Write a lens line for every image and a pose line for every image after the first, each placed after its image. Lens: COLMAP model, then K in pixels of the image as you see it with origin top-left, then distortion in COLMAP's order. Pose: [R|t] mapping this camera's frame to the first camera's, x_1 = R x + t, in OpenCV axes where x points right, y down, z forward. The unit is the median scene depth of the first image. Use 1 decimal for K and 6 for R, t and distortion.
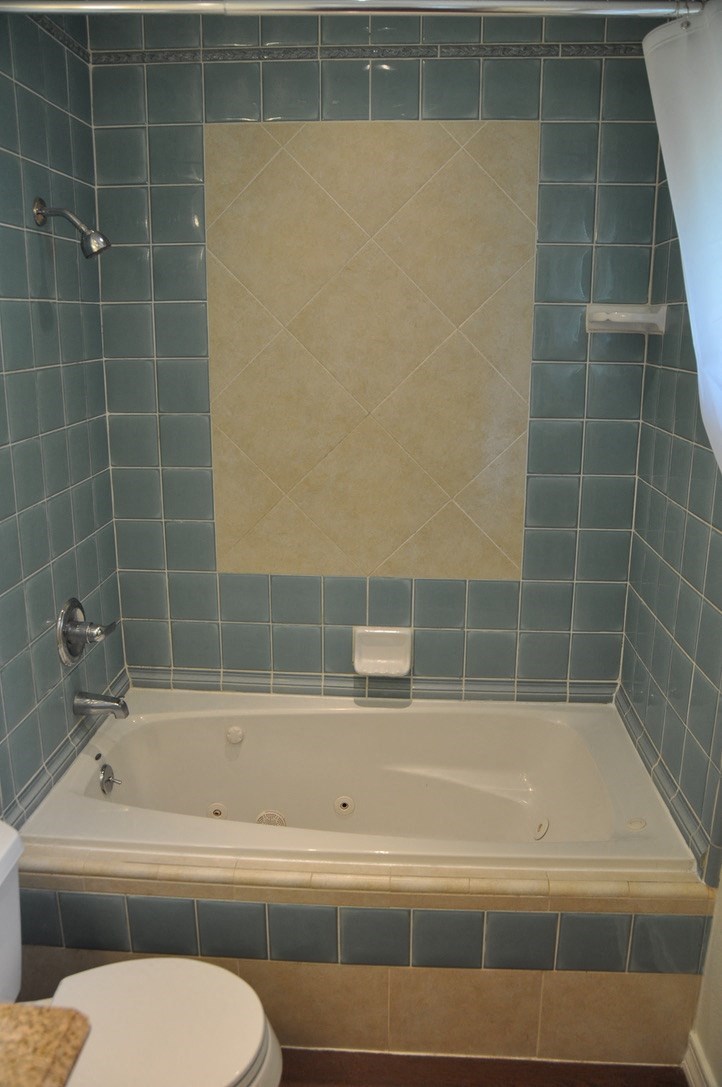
lens RADIAL K [[875.0, 0, 370.4], [0, 875.0, 542.1], [0, 0, 1]] dist [-0.150996, 0.122433]
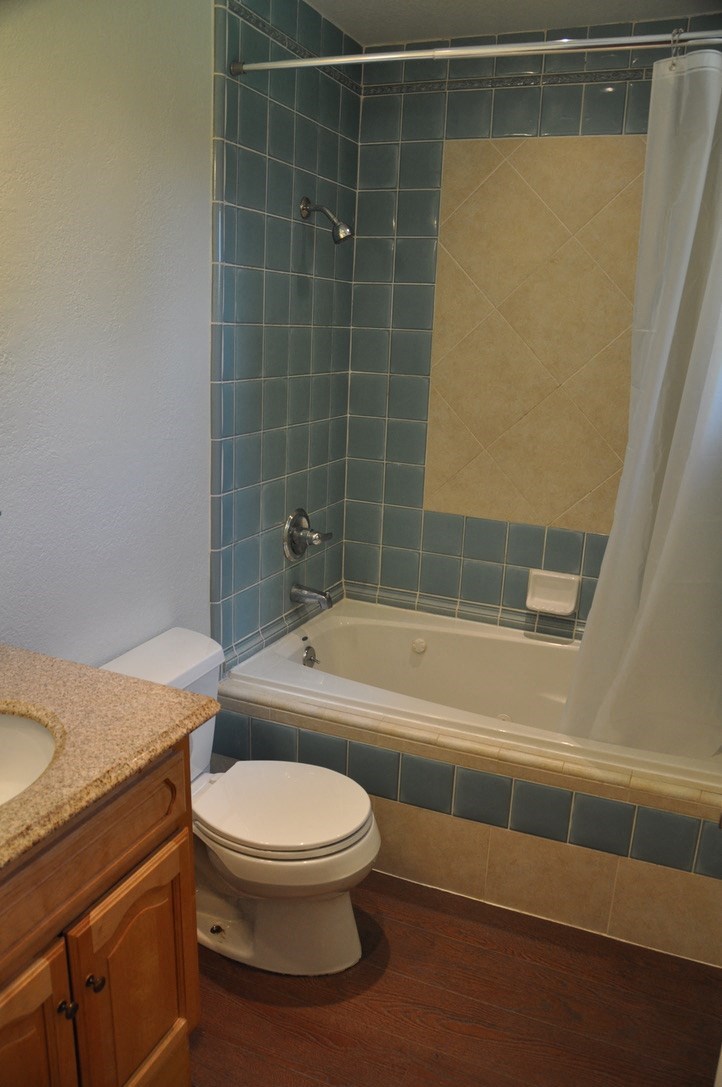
lens RADIAL K [[858.0, 0, 361.0], [0, 858.0, 543.5], [0, 0, 1]] dist [-0.163173, 0.129309]
pose [[0.937436, 0.119072, -0.327163, 0.148802], [-0.121564, 0.992500, 0.012900, 0.083541], [0.326245, 0.027678, 0.944880, -0.158248]]
